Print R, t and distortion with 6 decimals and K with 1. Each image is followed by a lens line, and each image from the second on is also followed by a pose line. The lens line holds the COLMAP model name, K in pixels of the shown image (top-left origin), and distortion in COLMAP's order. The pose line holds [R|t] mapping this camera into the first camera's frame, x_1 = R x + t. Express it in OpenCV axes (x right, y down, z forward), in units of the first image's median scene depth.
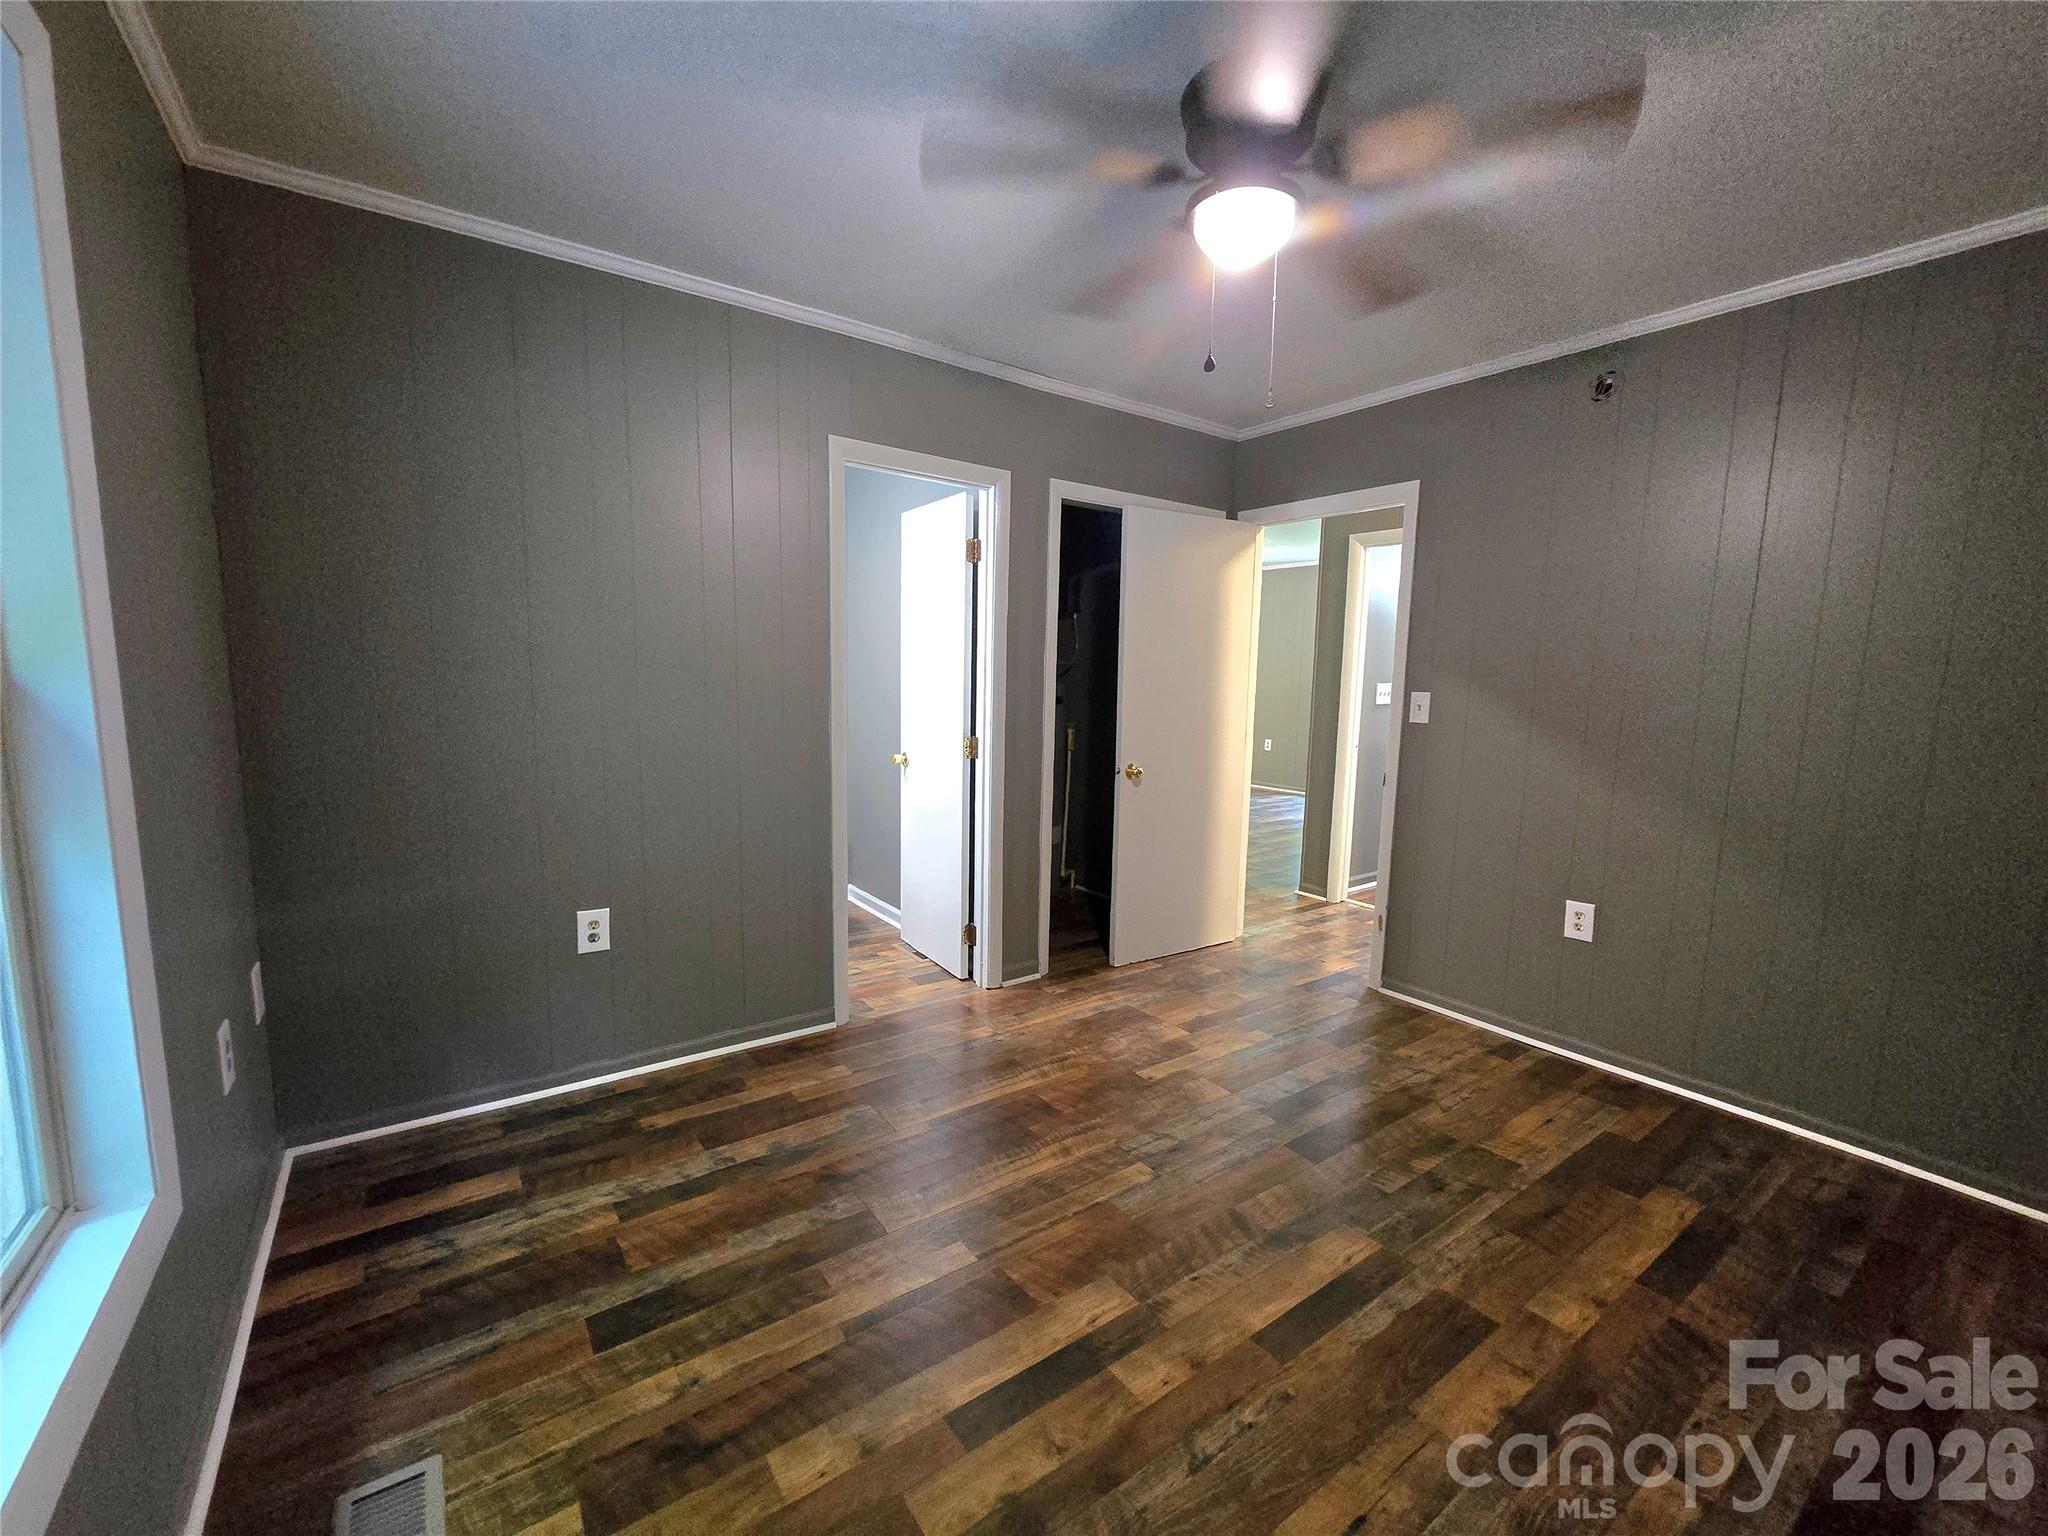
lens RADIAL K [[827.7, 0, 1024.0], [0, 827.7, 768.0], [0, 0, 1]] dist [-0.003125, -0.000020]
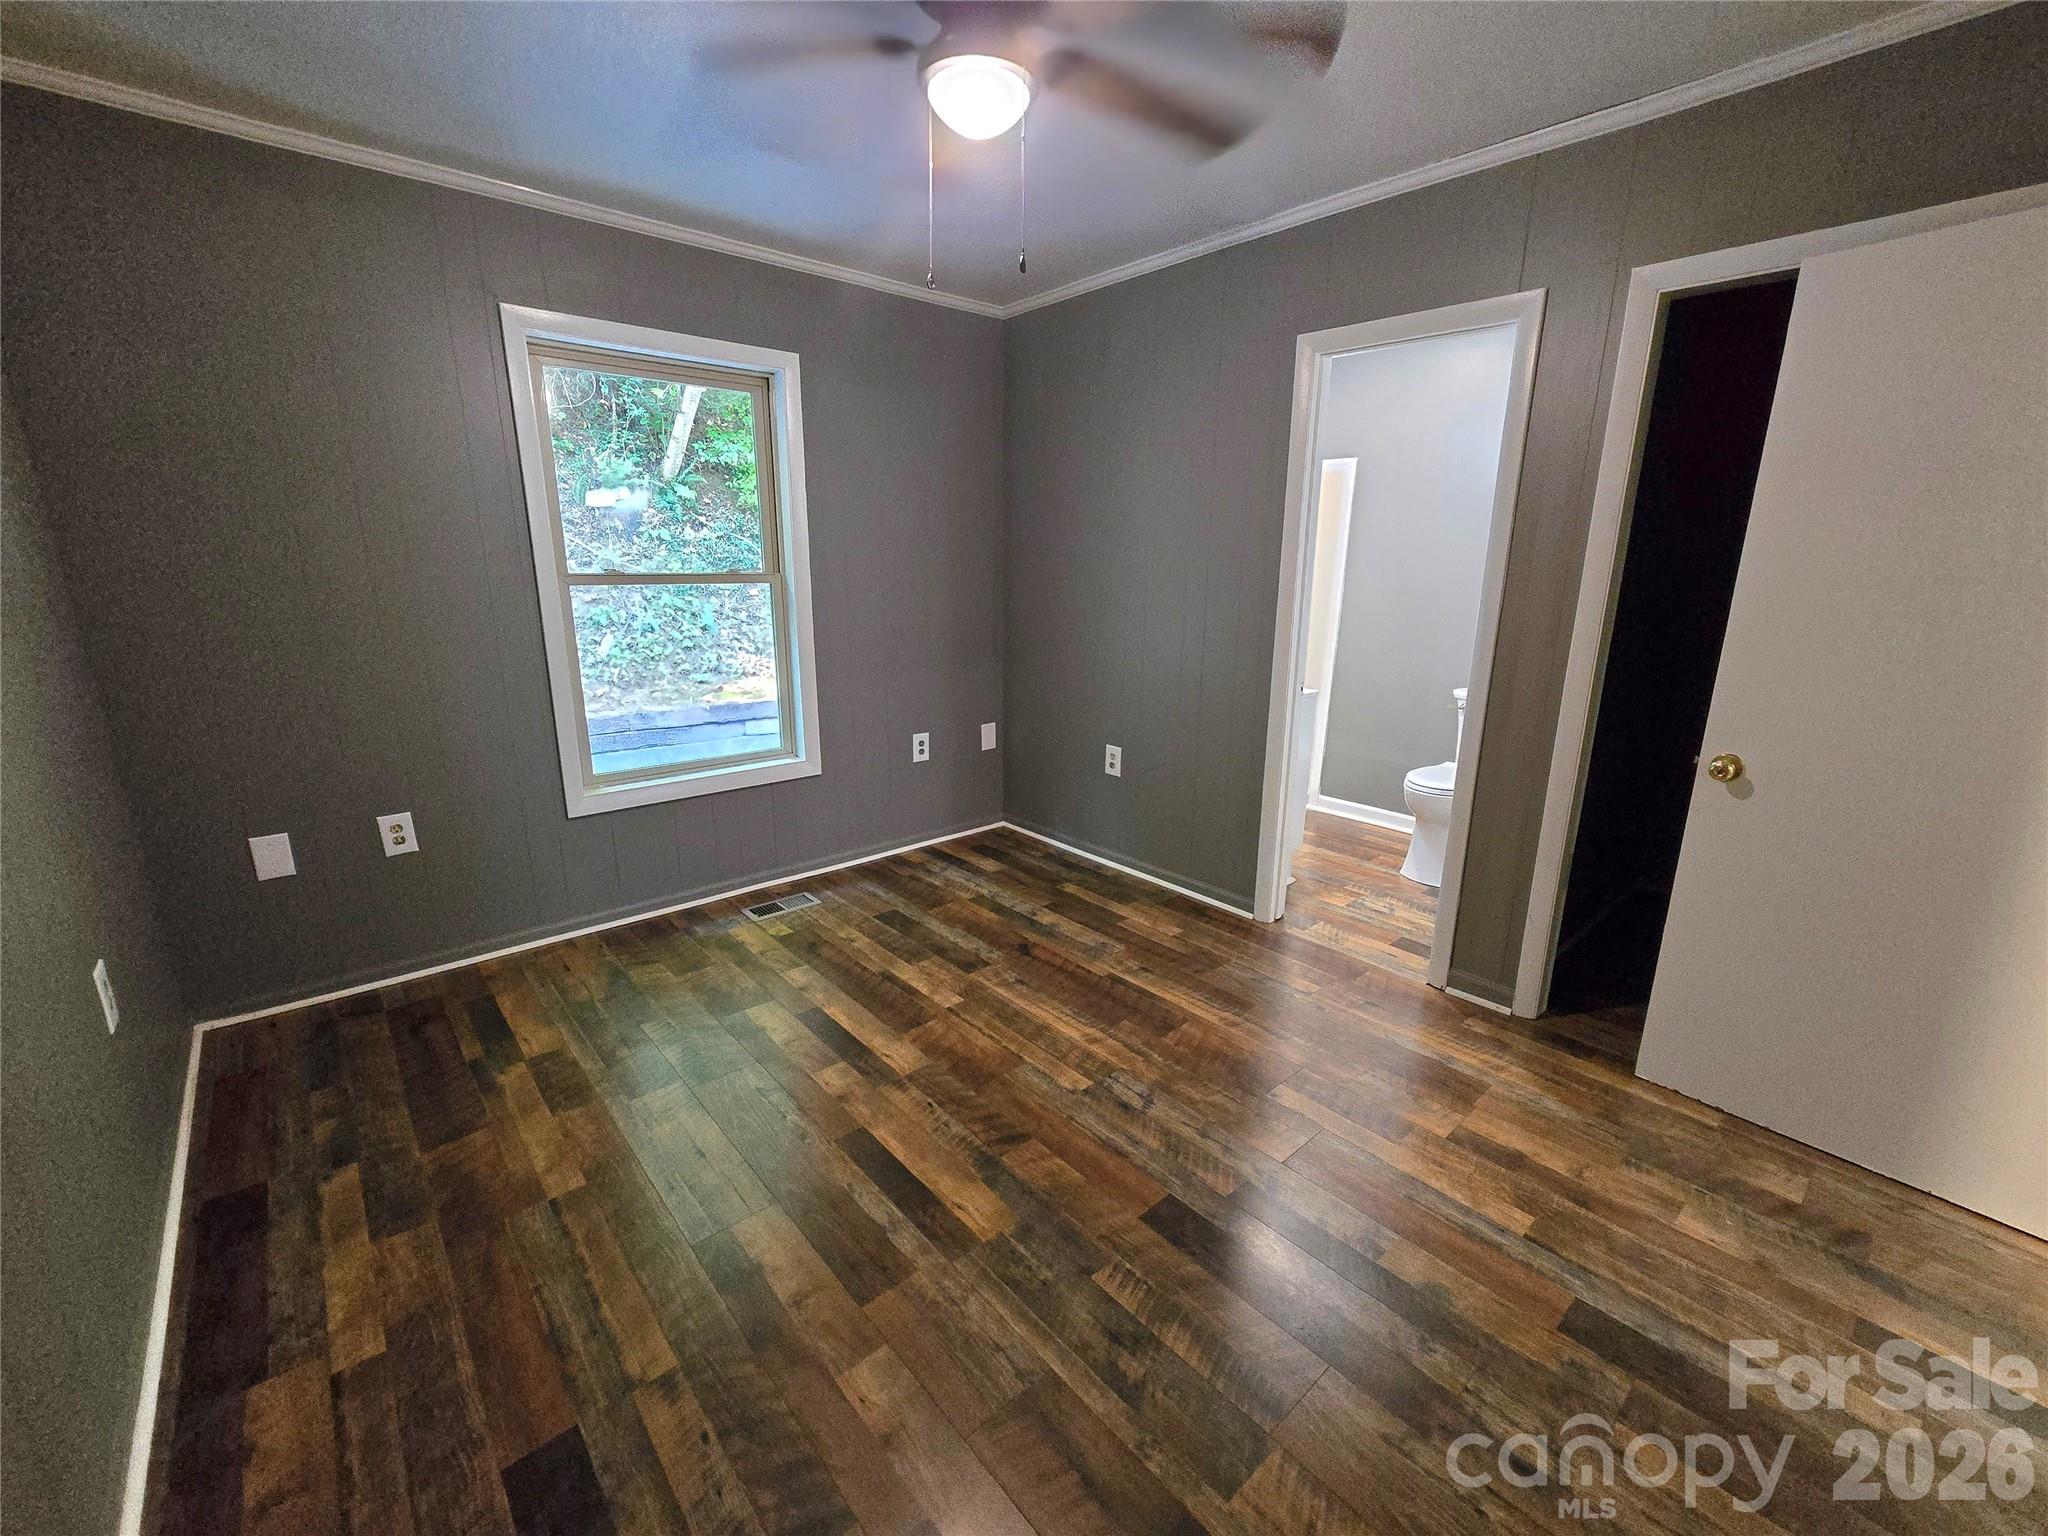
lens RADIAL K [[836.1, 0, 1022.0], [0, 836.1, 771.4], [0, 0, 1]] dist [-0.003494, 0.000320]
pose [[0.104443, 0.224369, -0.968891, 1.025374], [-0.124406, 0.969515, 0.211103, -0.086302], [0.986719, 0.098487, 0.129171, 0.755876]]
